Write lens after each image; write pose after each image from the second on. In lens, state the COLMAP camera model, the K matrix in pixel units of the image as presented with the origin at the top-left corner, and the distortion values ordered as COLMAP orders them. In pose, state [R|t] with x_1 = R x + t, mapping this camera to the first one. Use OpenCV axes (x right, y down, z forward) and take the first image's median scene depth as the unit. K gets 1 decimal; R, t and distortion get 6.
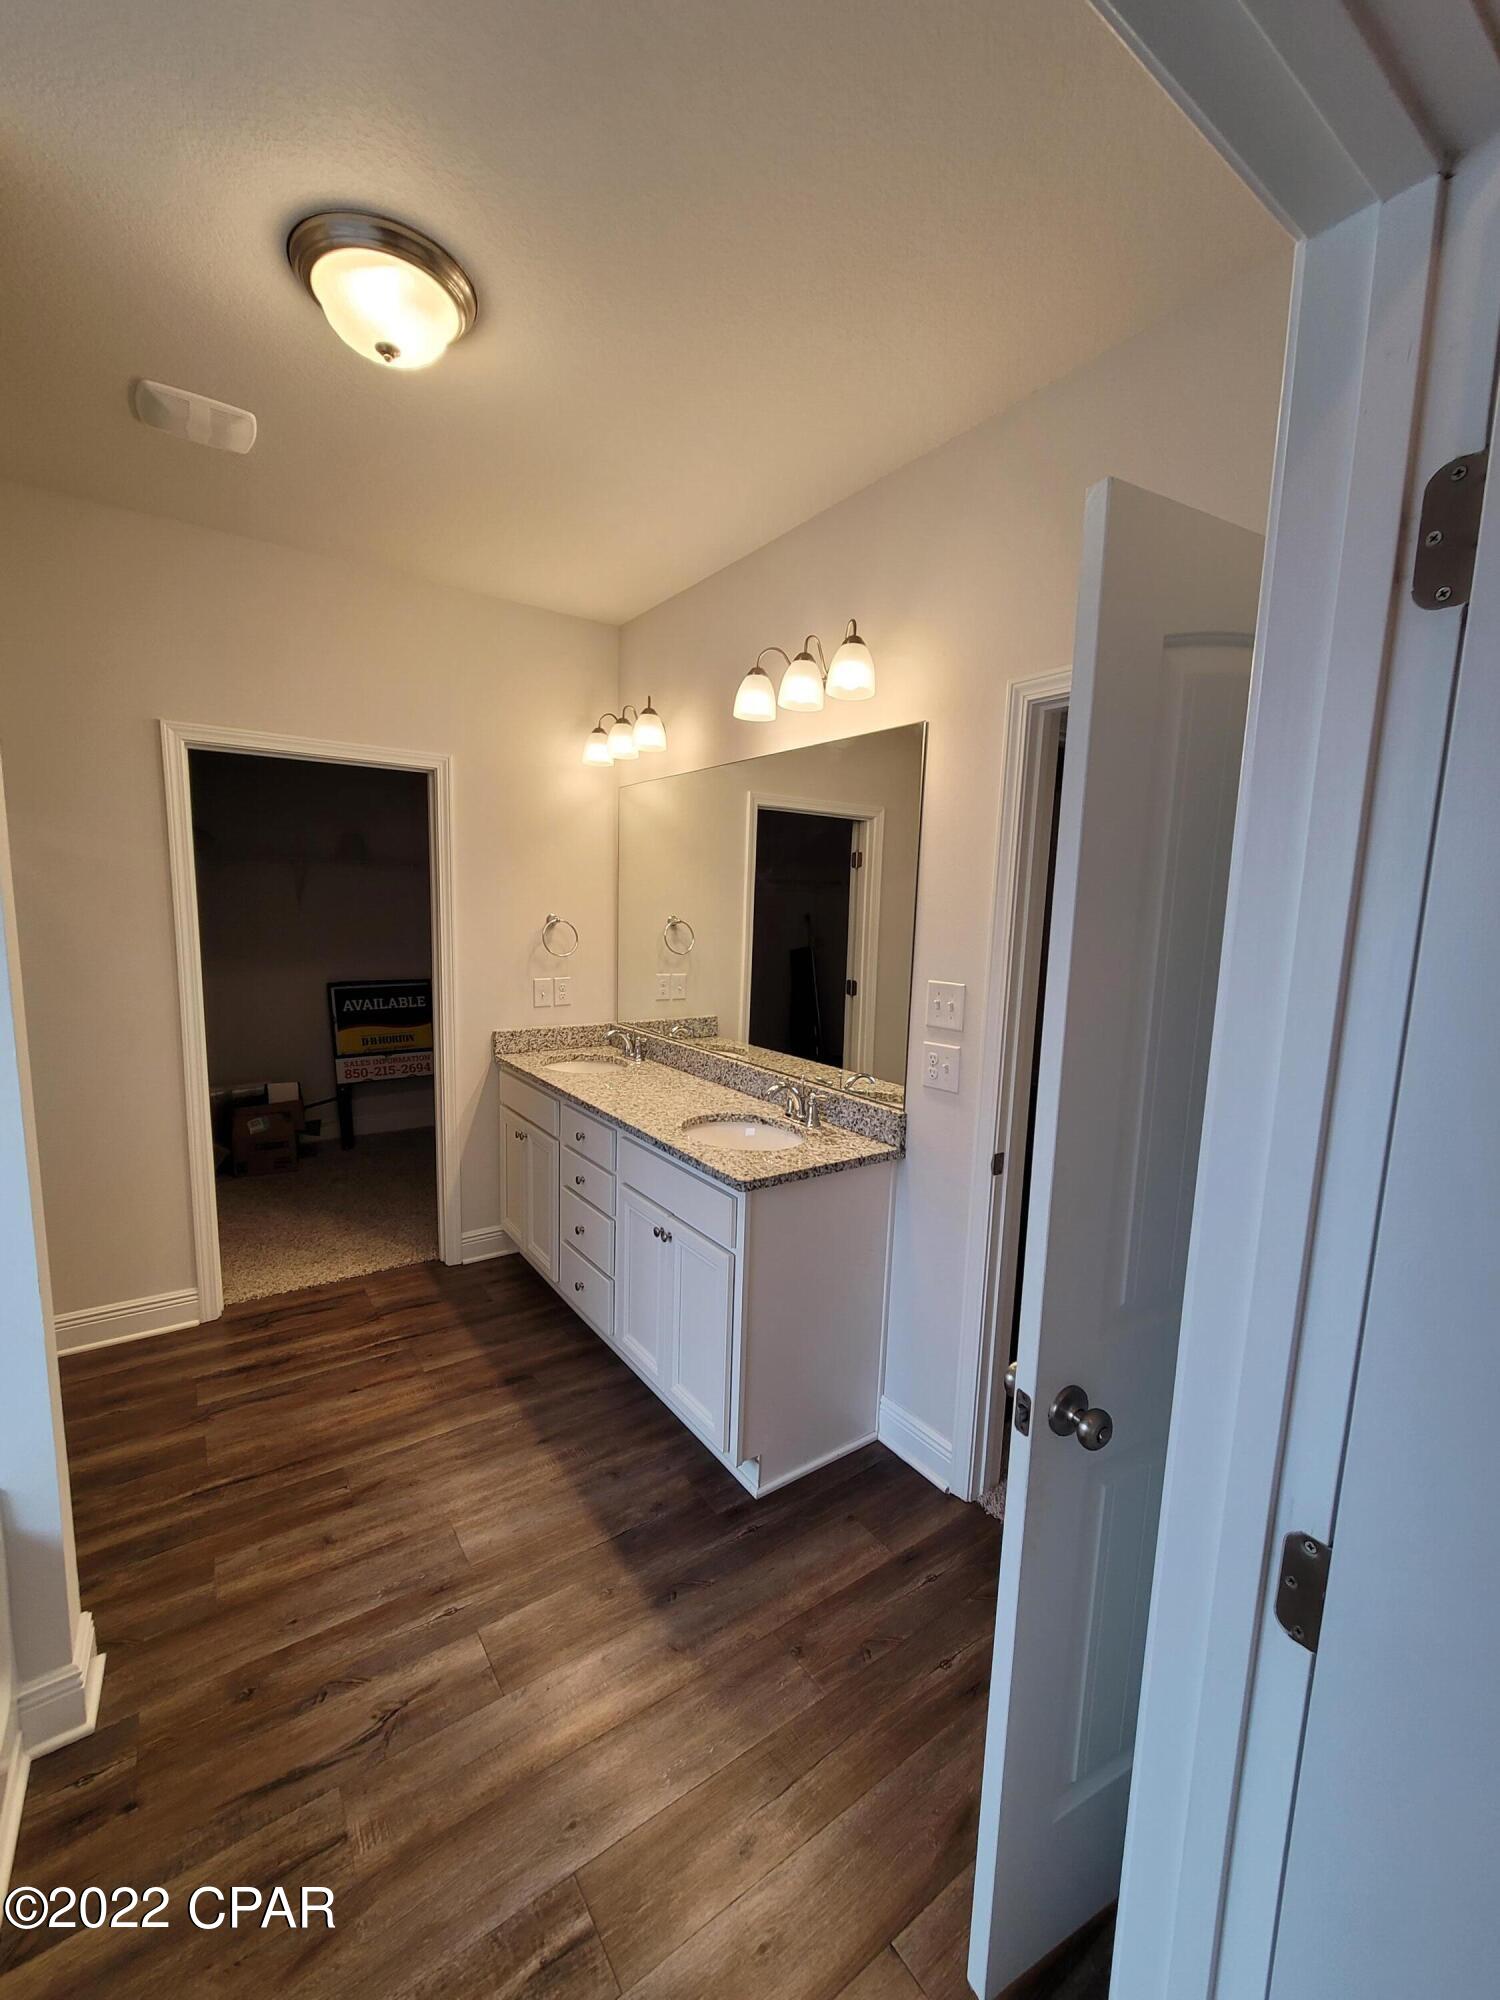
lens RADIAL K [[816.9, 0, 745.2], [0, 816.9, 1007.7], [0, 0, 1]] dist [-0.002661, 0.002051]
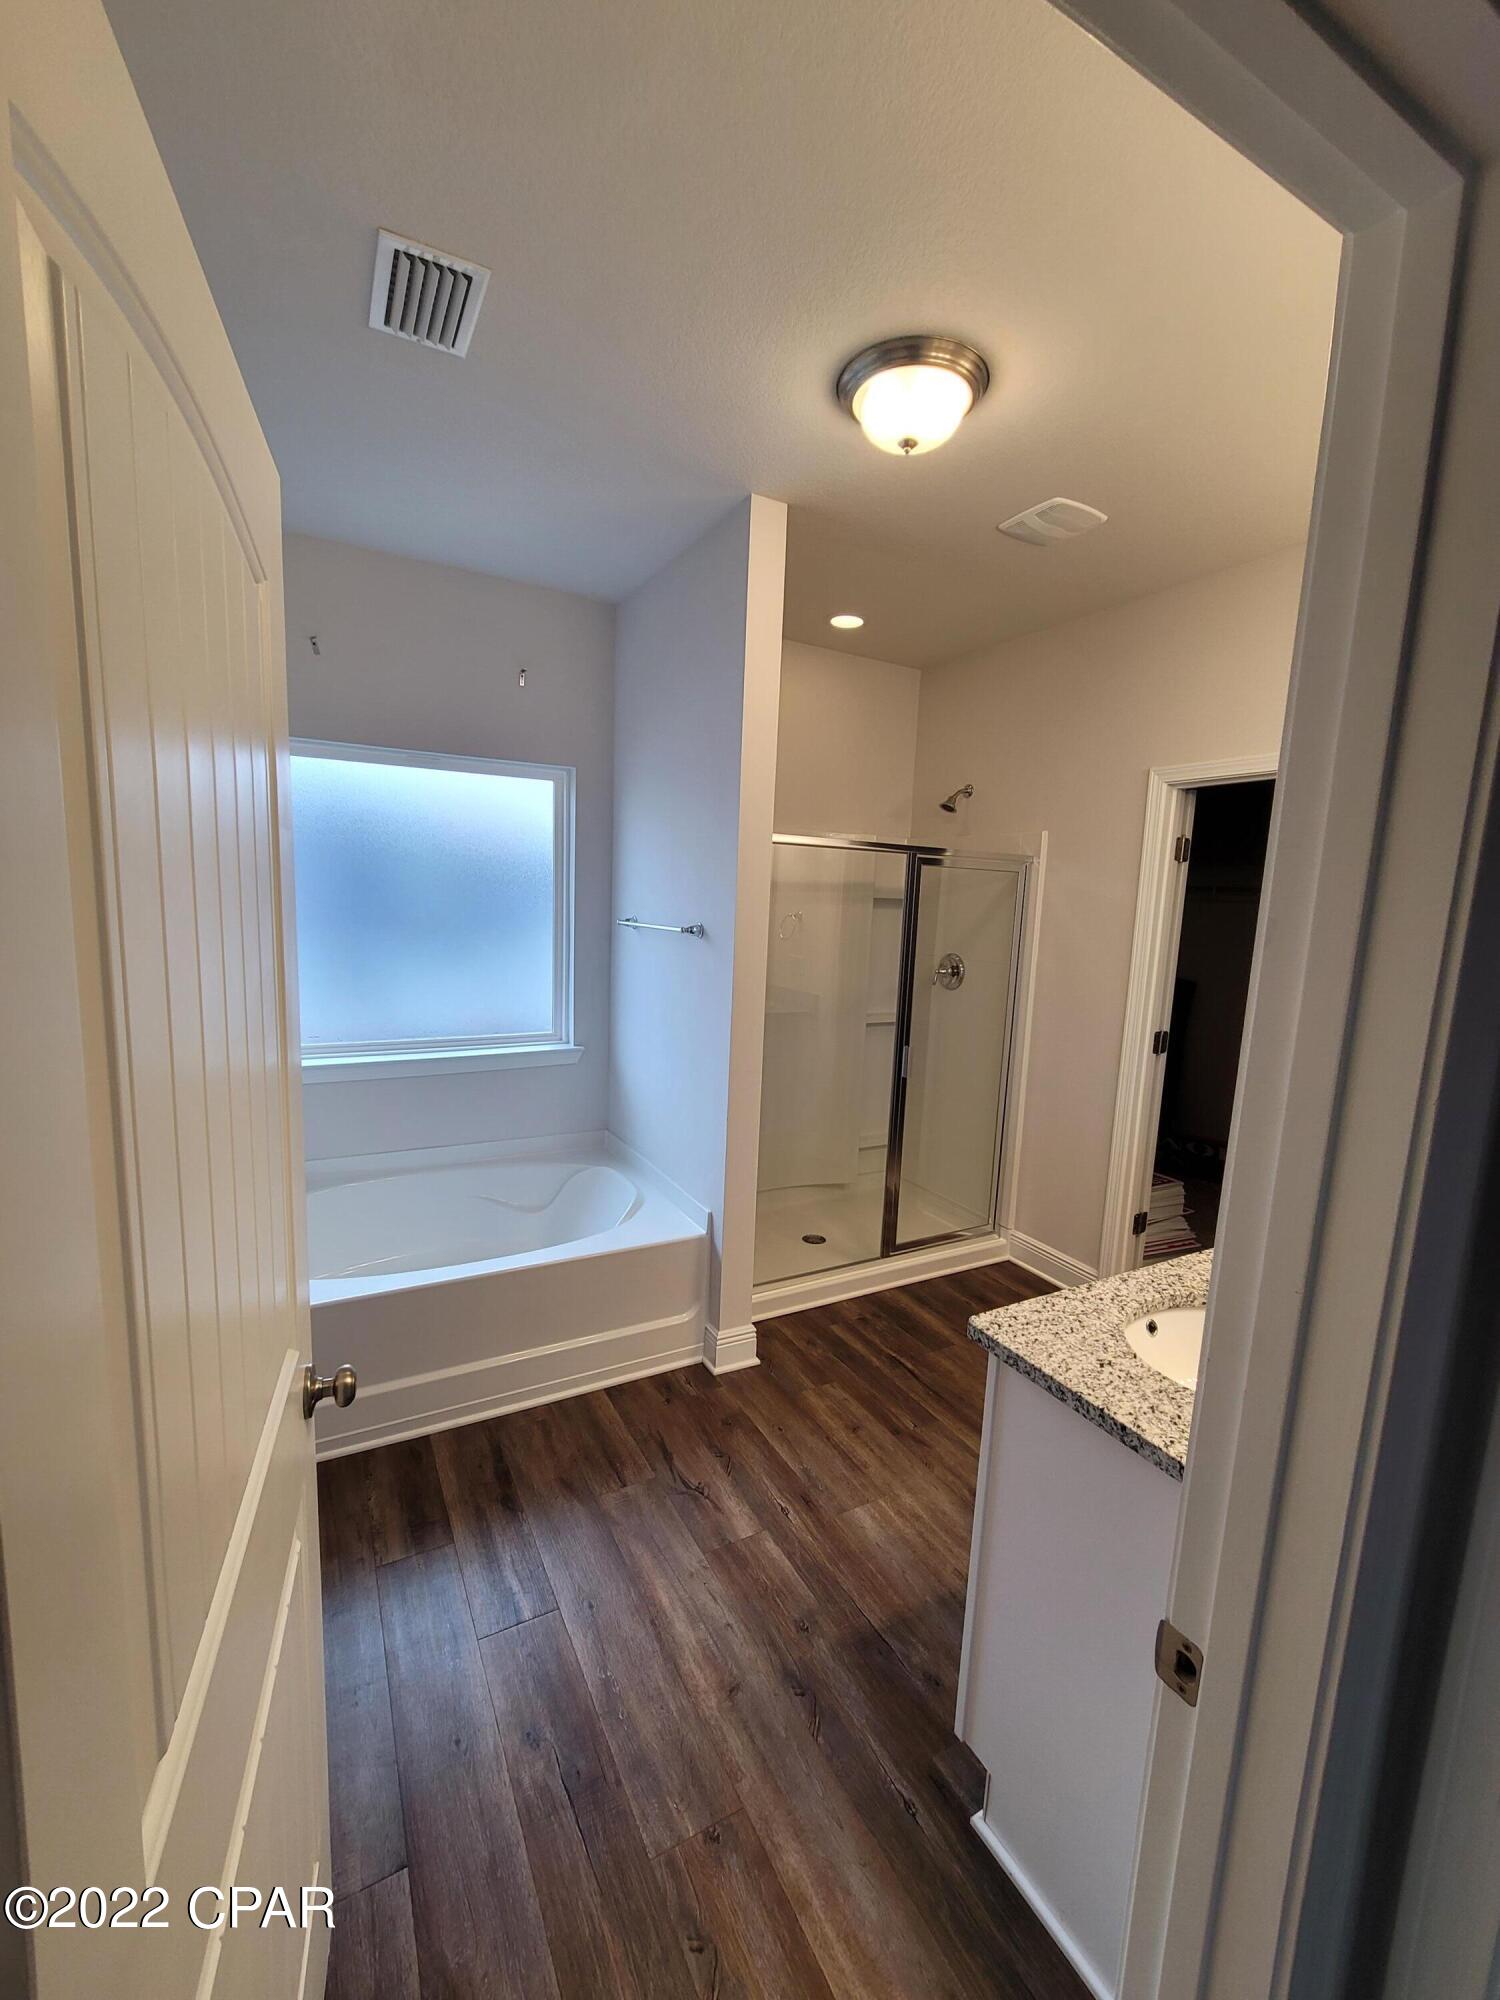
lens RADIAL K [[816.9, 0, 743.5], [0, 816.9, 1006.0], [0, 0, 1]] dist [-0.002661, 0.002051]
pose [[-0.115359, 0.098565, -0.988422, 0.754356], [-0.165102, 0.979321, 0.116926, -0.106820], [0.979507, 0.176679, -0.096701, 0.938658]]
